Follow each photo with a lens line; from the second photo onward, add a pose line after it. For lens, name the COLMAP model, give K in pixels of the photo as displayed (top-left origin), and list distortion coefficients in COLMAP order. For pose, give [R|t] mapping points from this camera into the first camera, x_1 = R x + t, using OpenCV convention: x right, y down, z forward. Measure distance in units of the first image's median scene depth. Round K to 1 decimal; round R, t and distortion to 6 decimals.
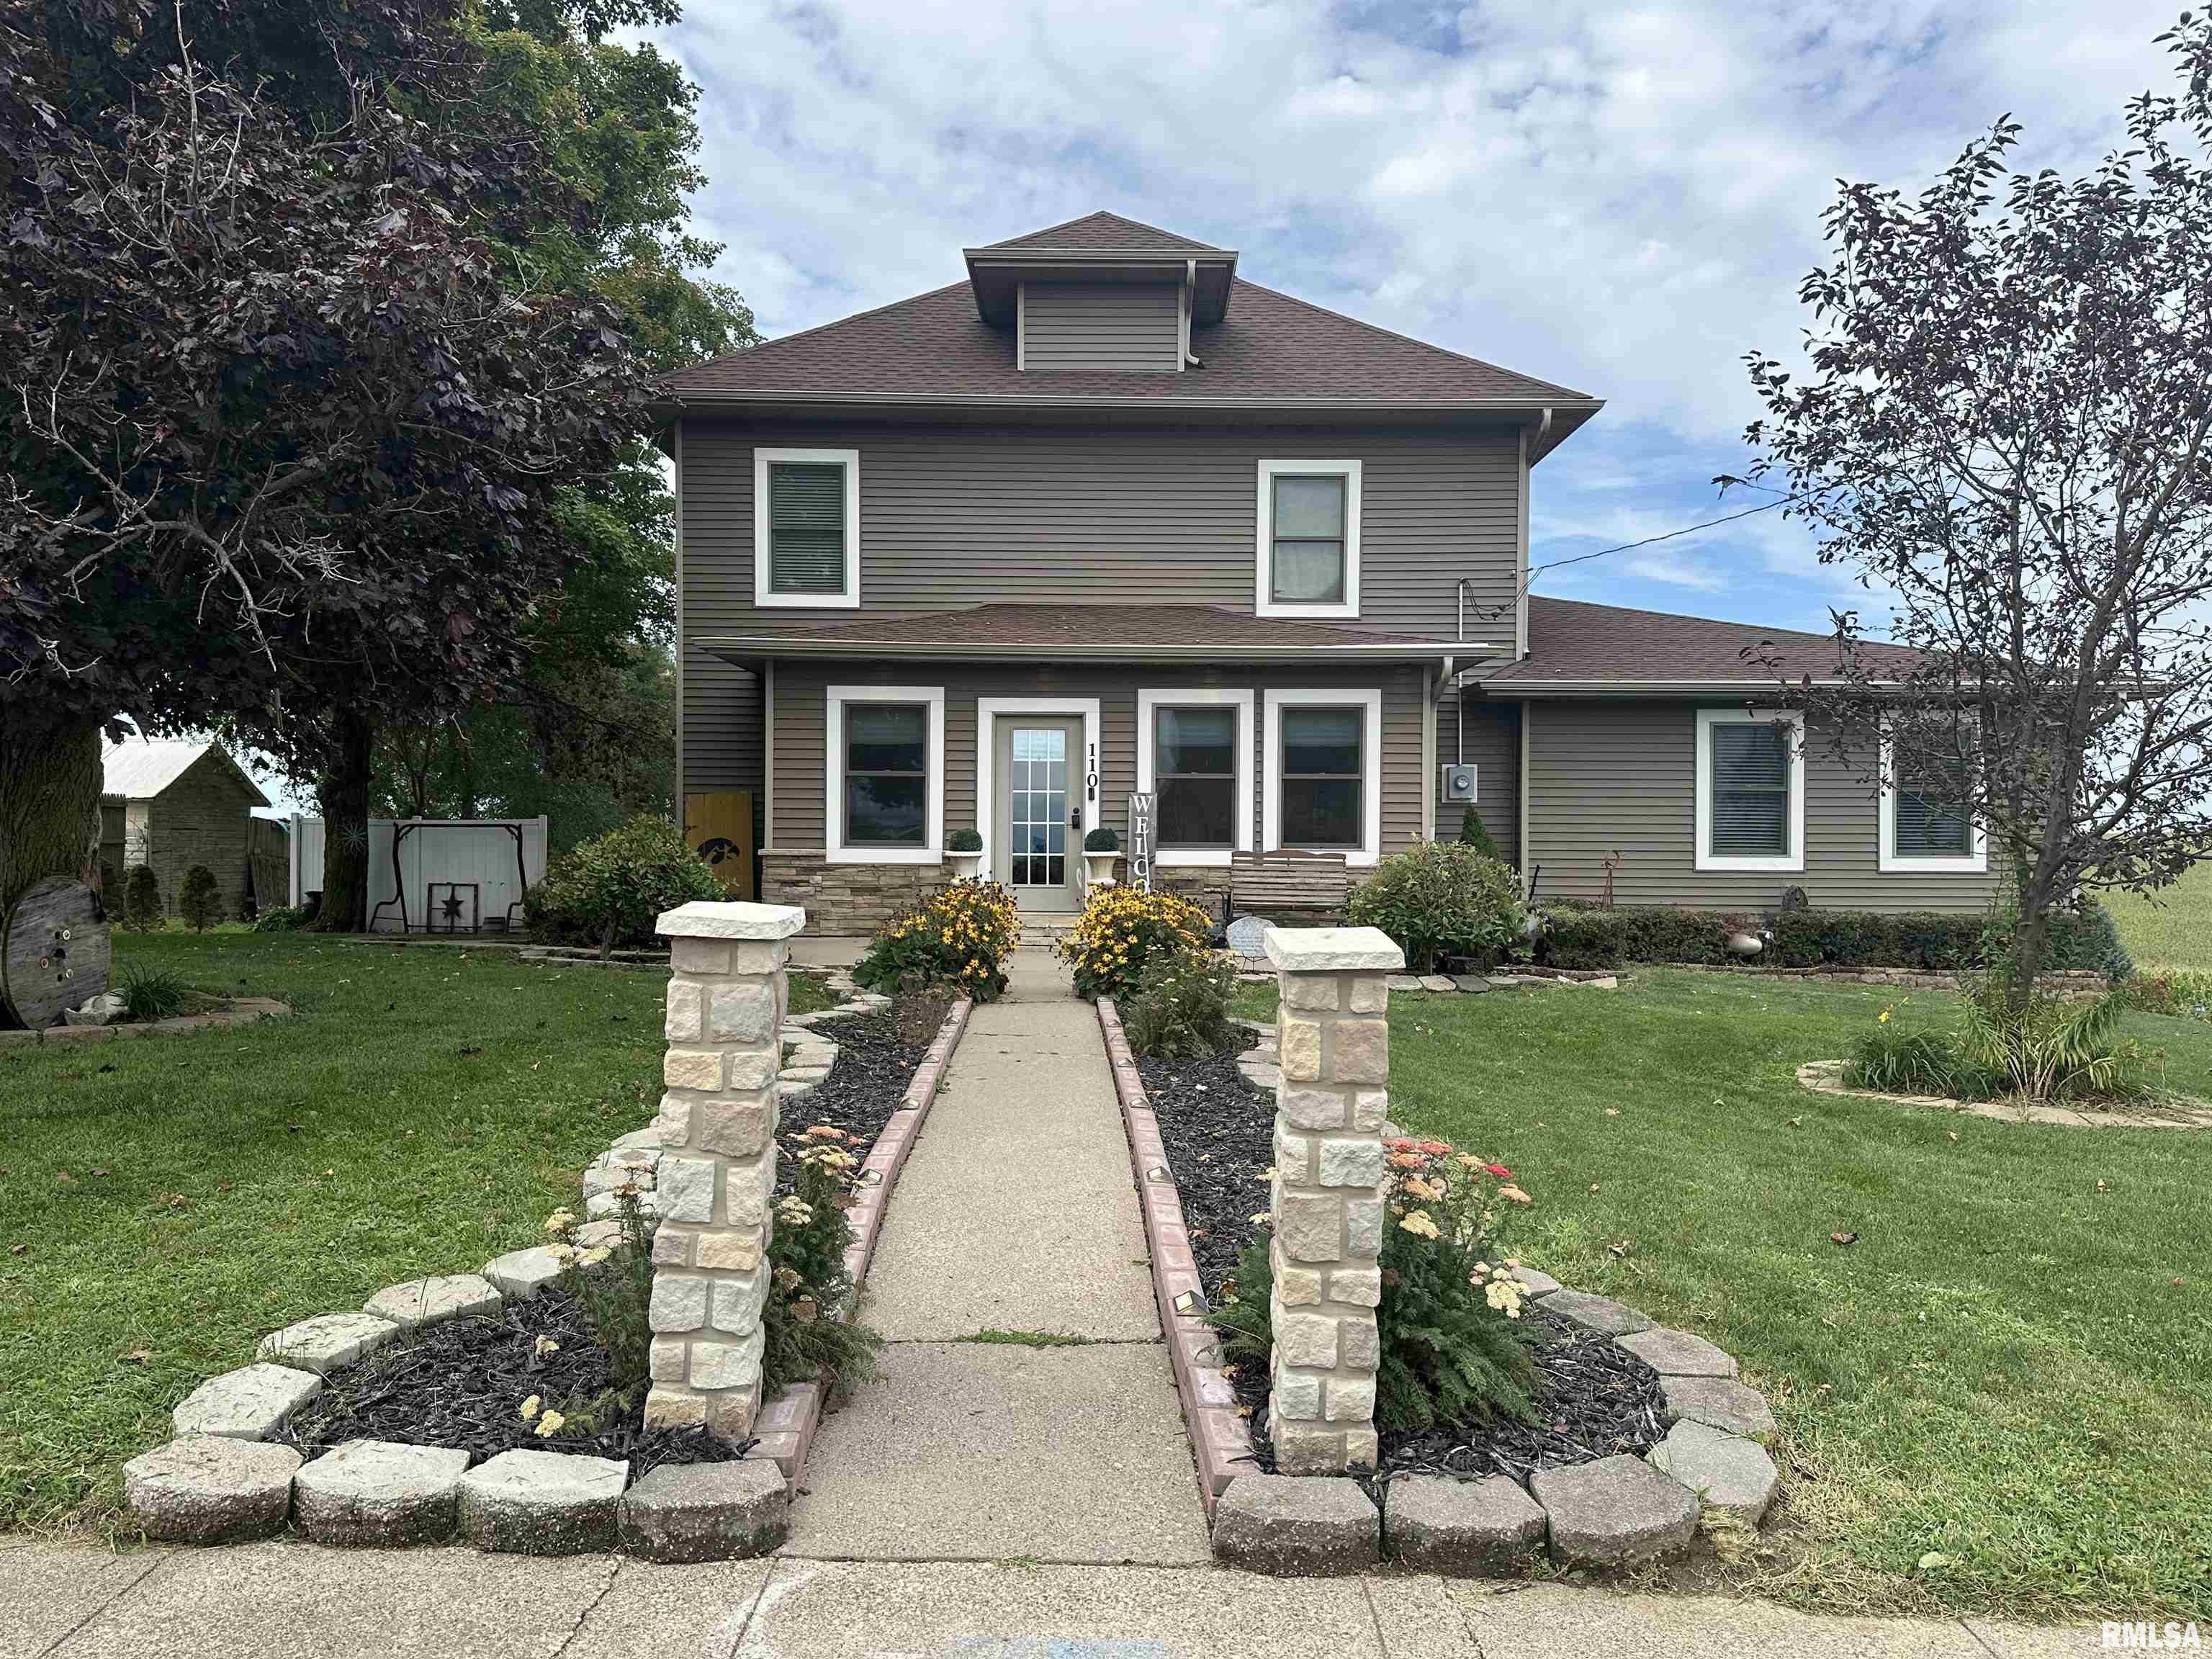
lens RADIAL K [[1519.8, 0, 1106.0], [0, 1519.8, 829.5], [0, 0, 1]] dist [0.083456, -0.095121]
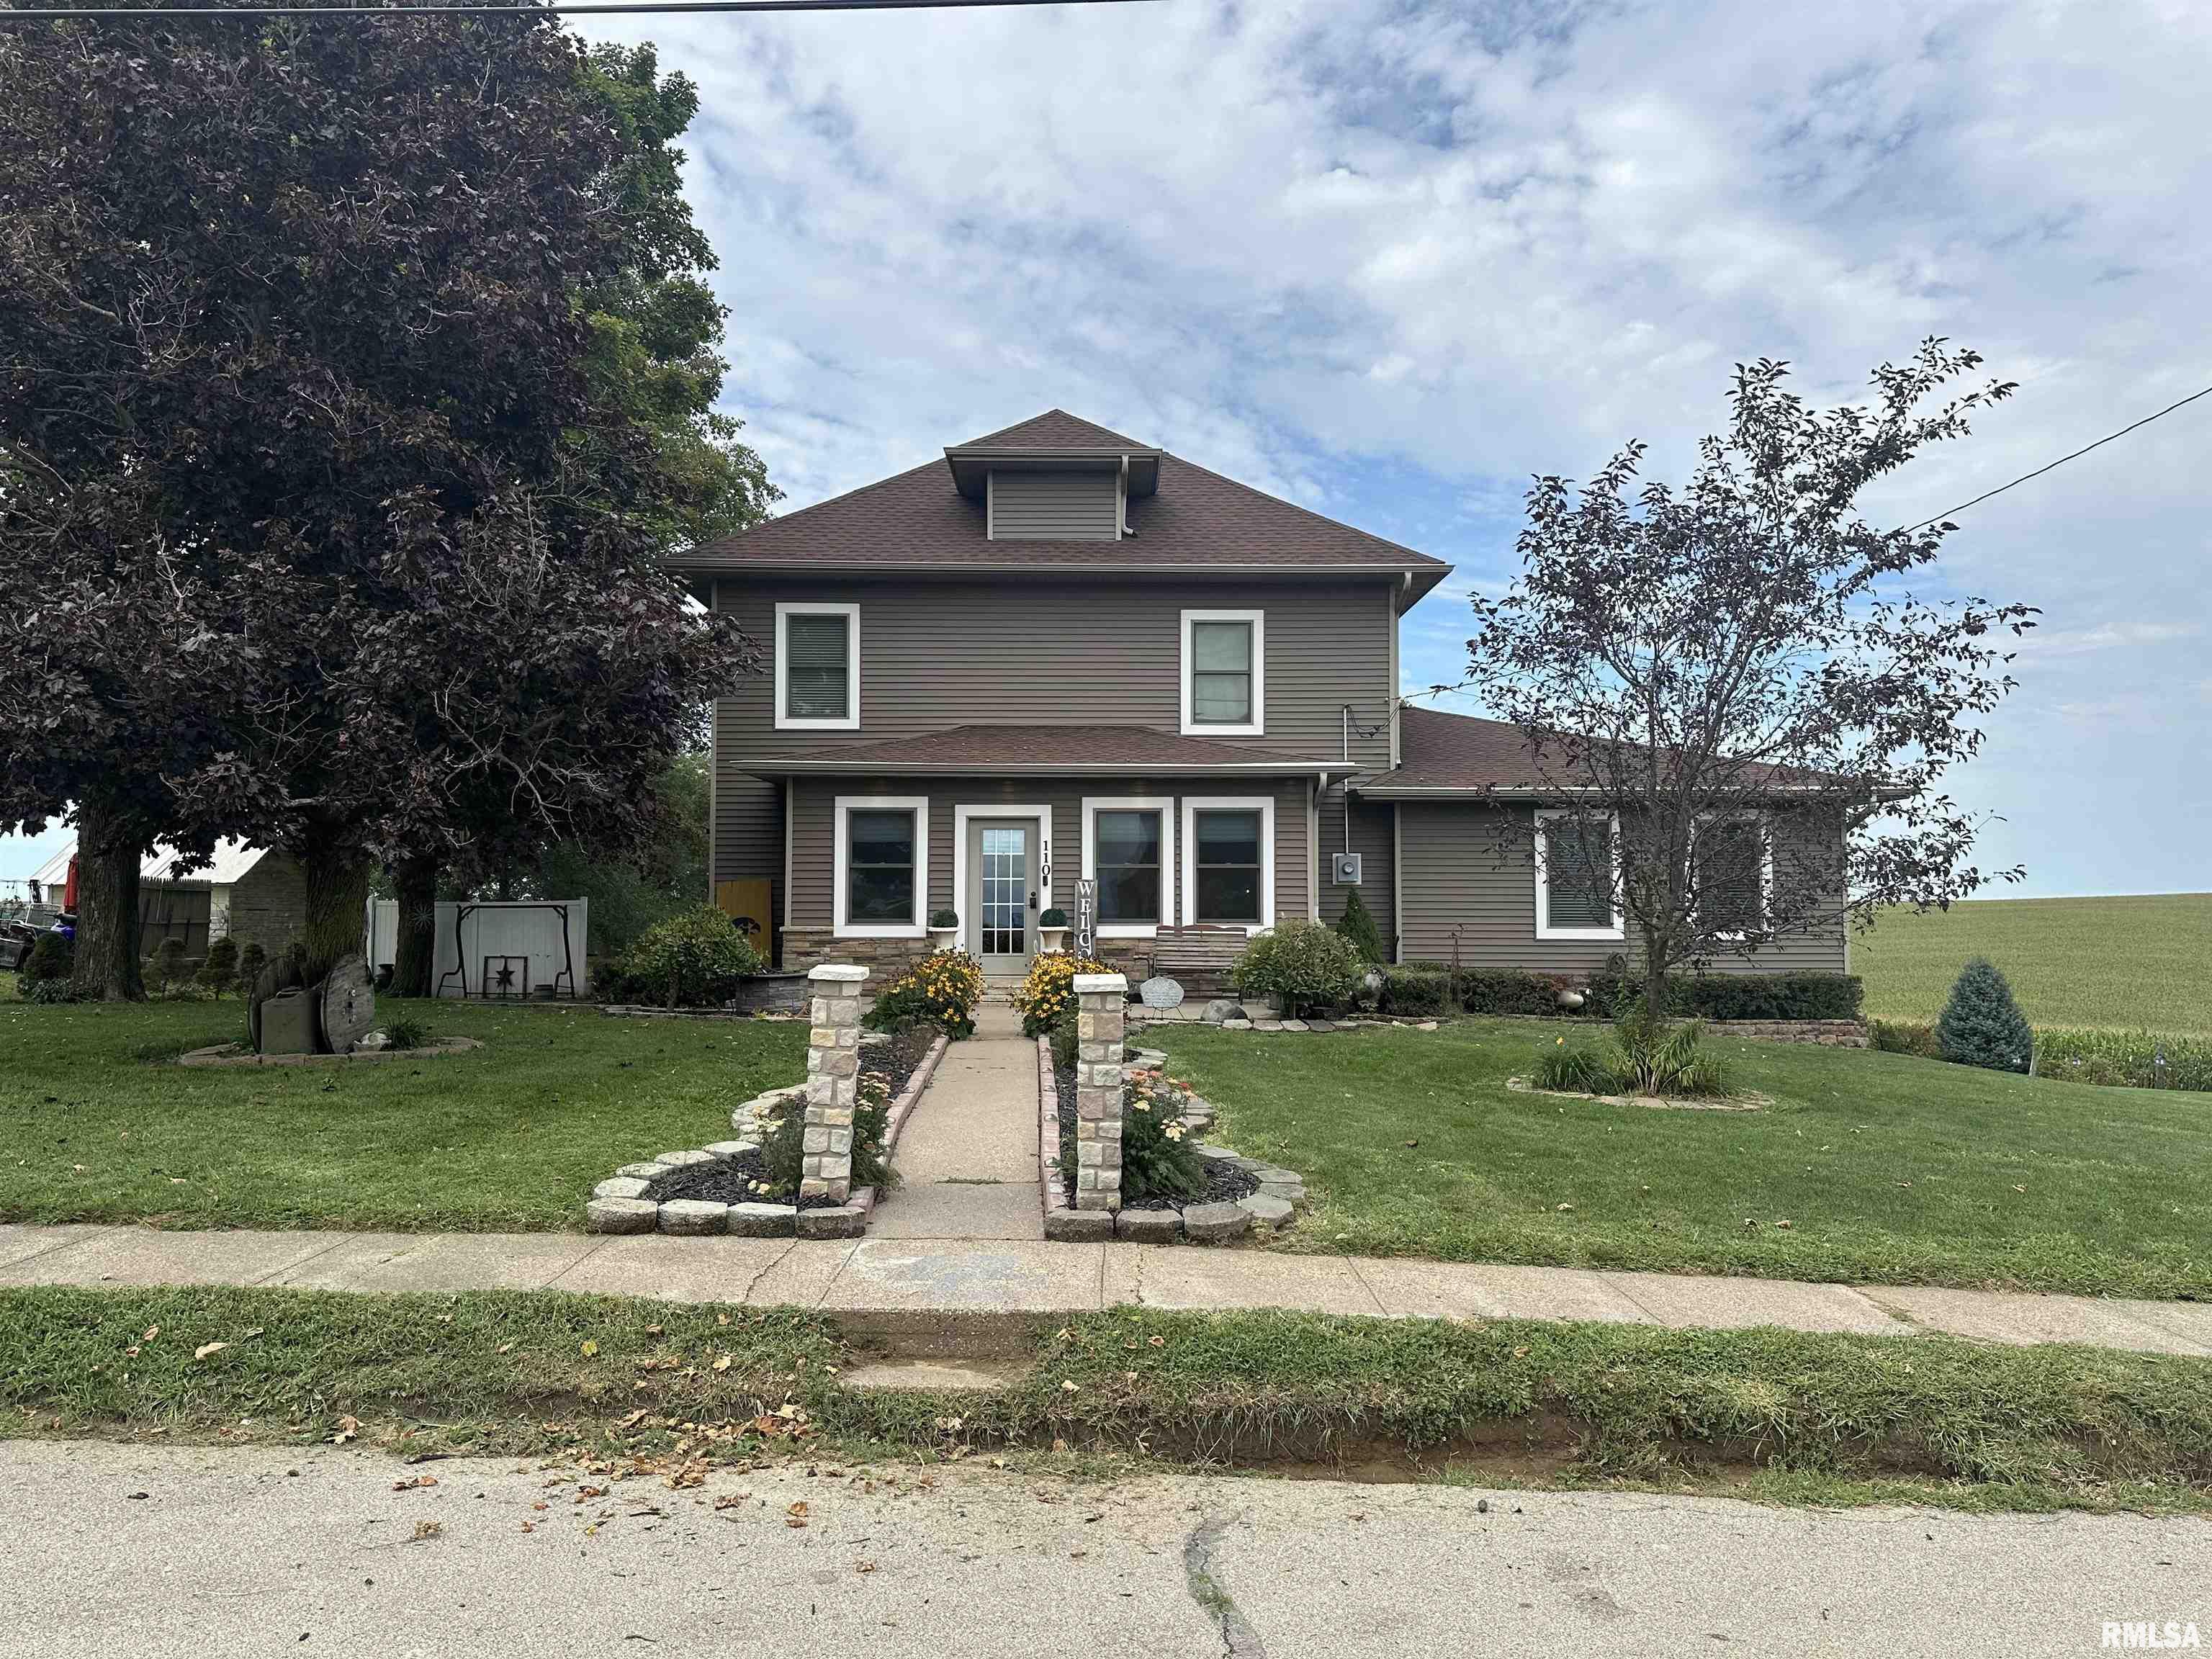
lens RADIAL K [[1498.9, 0, 1098.6], [0, 1498.9, 817.0], [0, 0, 1]] dist [0.123777, -0.163567]
pose [[0.999951, -0.004812, 0.008618, 0.024010], [0.005264, 0.998568, -0.053233, -0.009825], [-0.008349, 0.053276, 0.998545, -0.242512]]
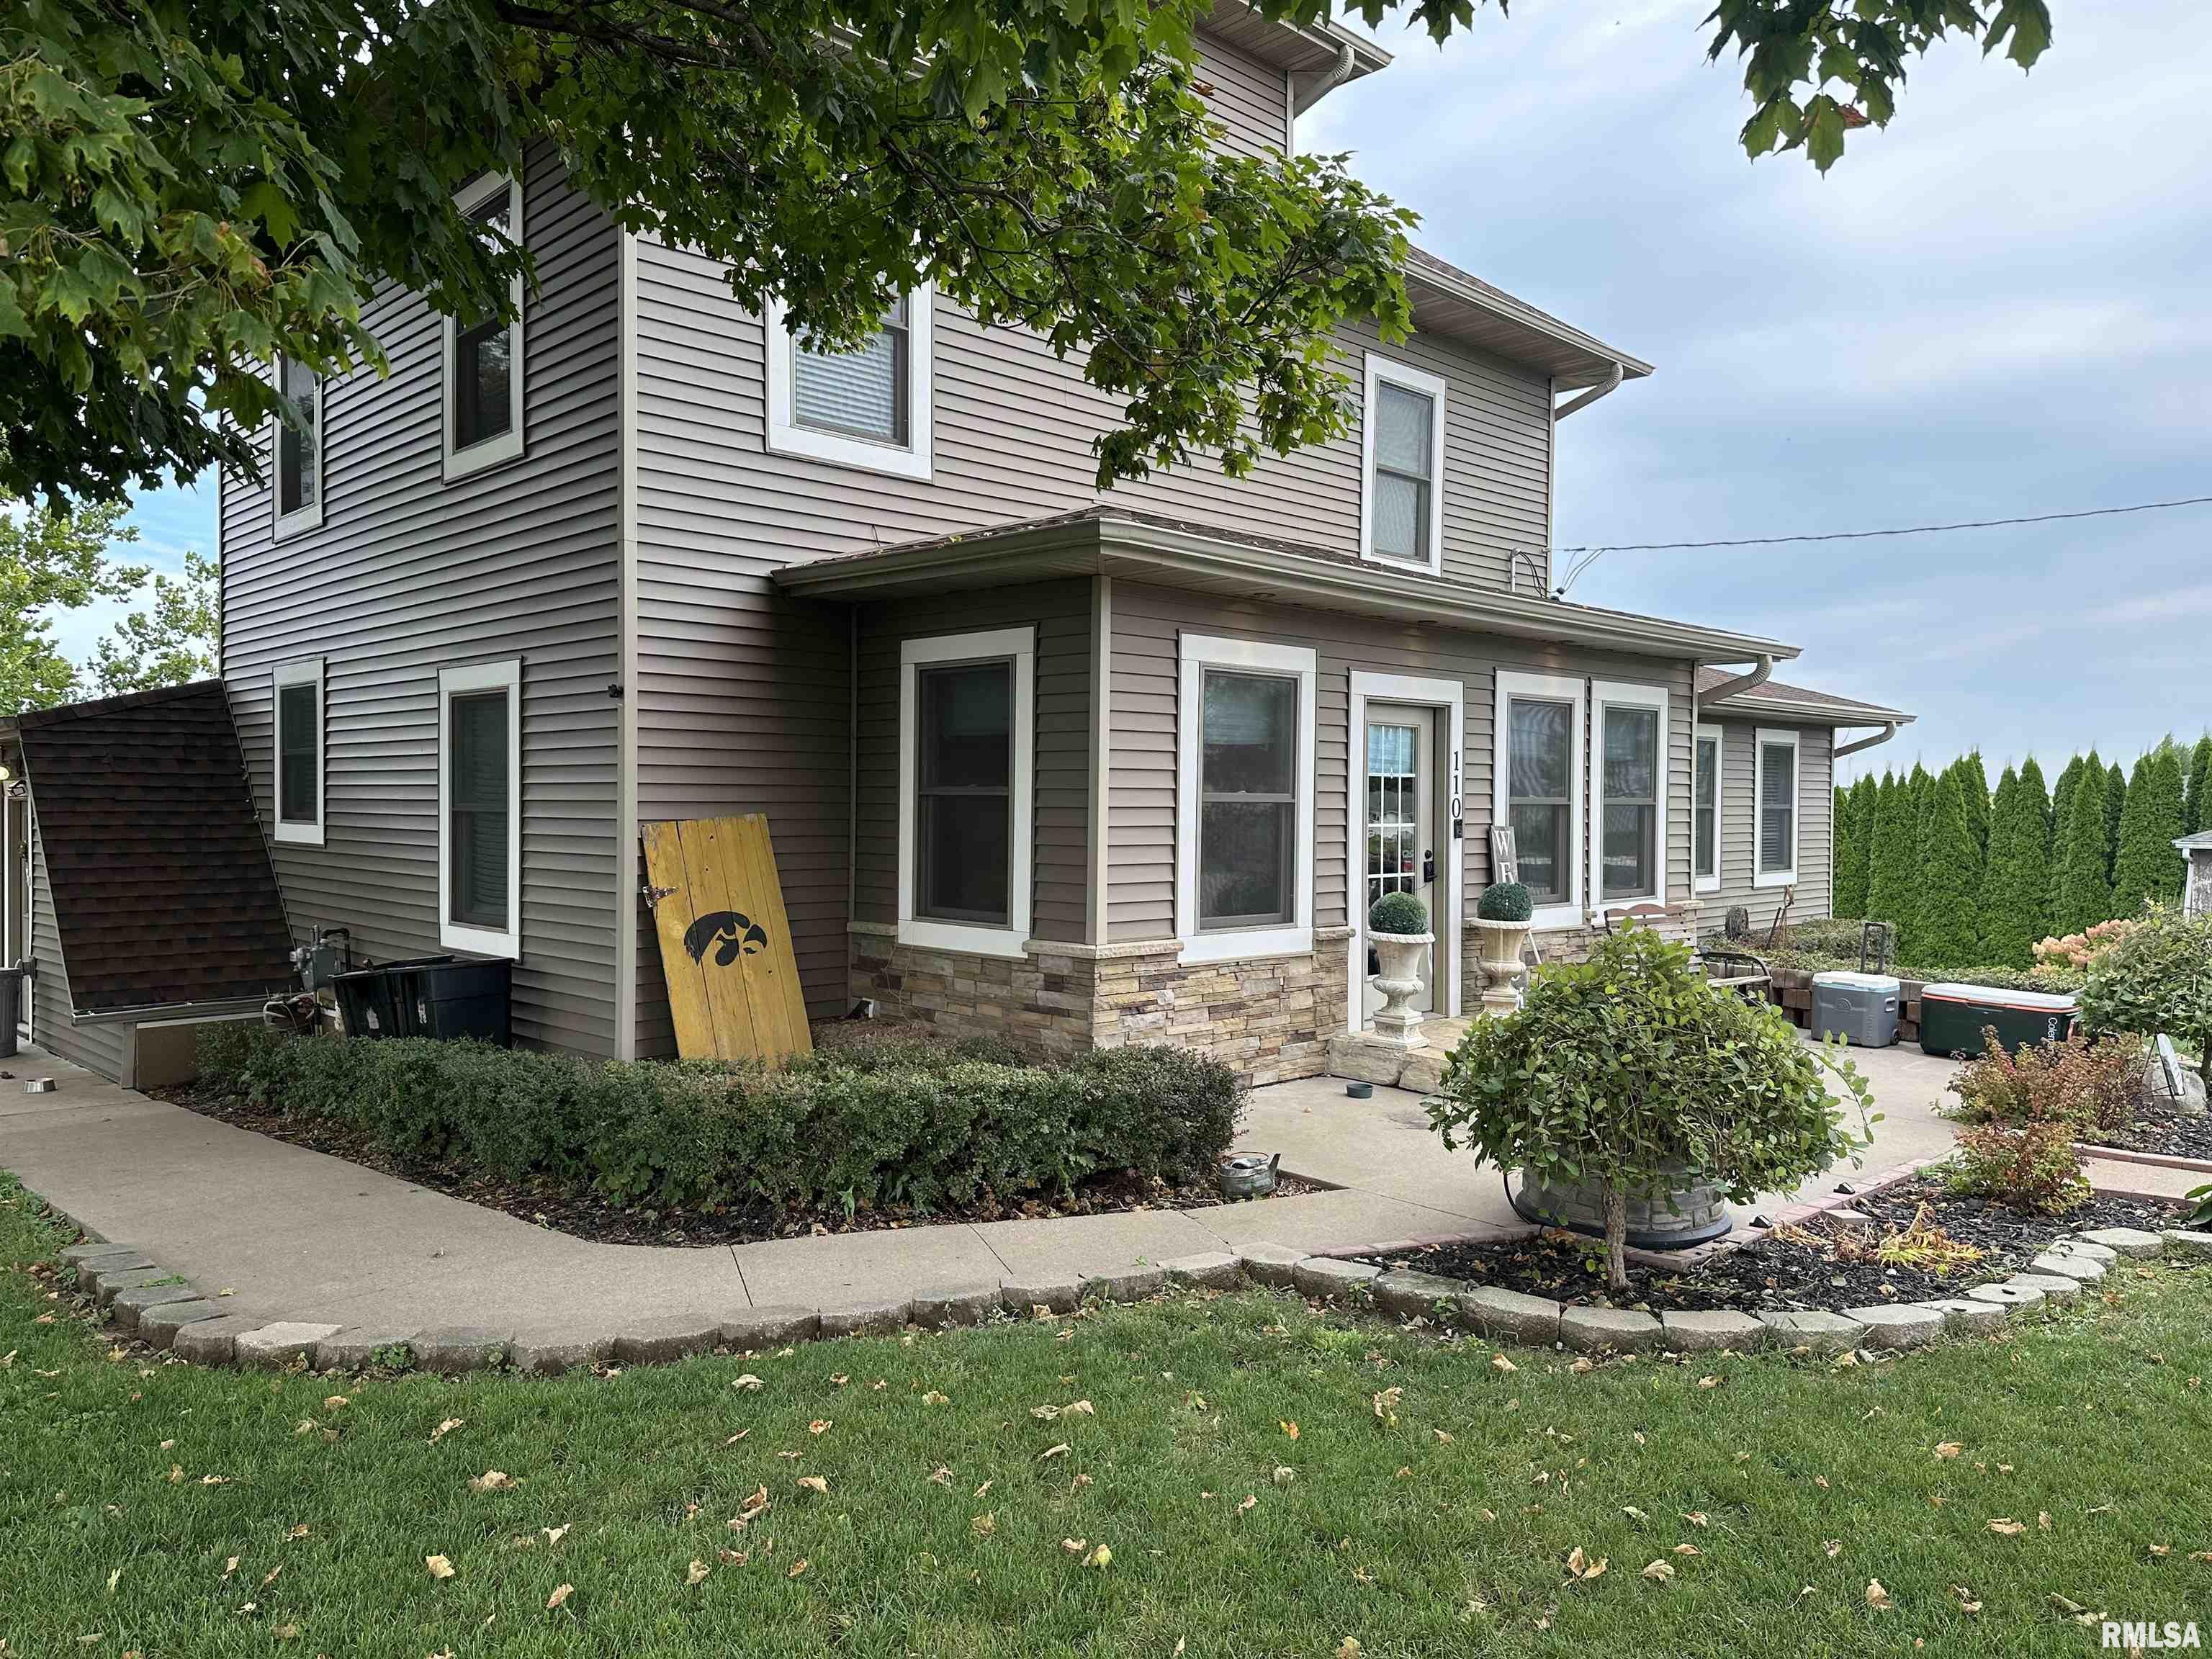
lens RADIAL K [[1519.8, 0, 1106.0], [0, 1519.8, 829.5], [0, 0, 1]] dist [0.083456, -0.095121]
pose [[0.722281, -0.014826, 0.691441, -0.570049], [-0.006661, 0.999575, 0.028390, -0.040501], [-0.691568, -0.025111, 0.721875, 0.632255]]
